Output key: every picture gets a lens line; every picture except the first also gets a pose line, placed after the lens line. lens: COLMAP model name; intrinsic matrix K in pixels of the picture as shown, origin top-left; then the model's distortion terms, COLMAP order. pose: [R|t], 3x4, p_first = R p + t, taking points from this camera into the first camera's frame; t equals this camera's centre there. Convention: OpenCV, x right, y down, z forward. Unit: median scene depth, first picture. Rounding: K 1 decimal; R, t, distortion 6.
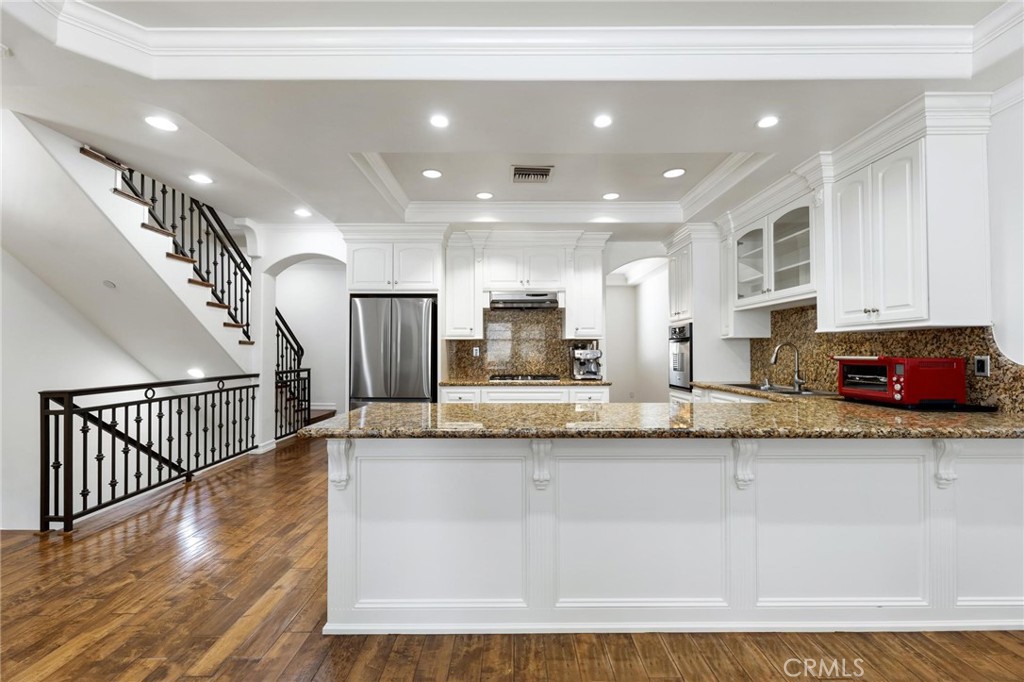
lens RADIAL K [[420.1, 0, 515.1], [0, 420.1, 344.7], [0, 0, 1]] dist [-0.008544, -0.000108]
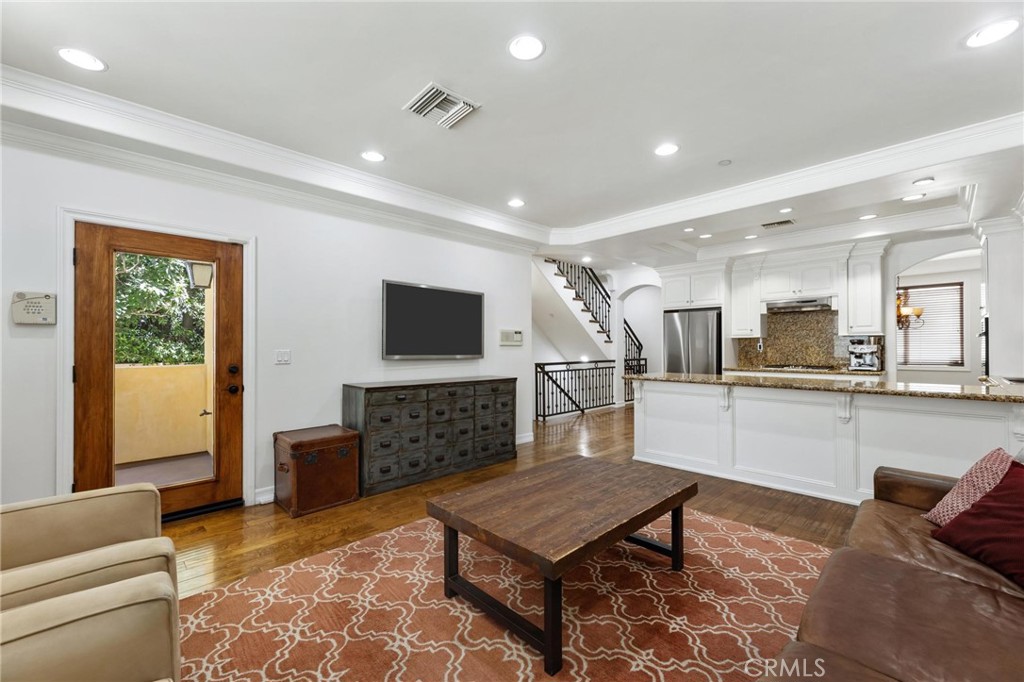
lens RADIAL K [[420.1, 0, 512.1], [0, 420.1, 345.4], [0, 0, 1]] dist [-0.008544, -0.000108]
pose [[0.695108, -0.004205, -0.718893, 0.353908], [0.013936, 0.999874, 0.007626, -0.008750], [0.718770, -0.015319, 0.695079, -0.529293]]
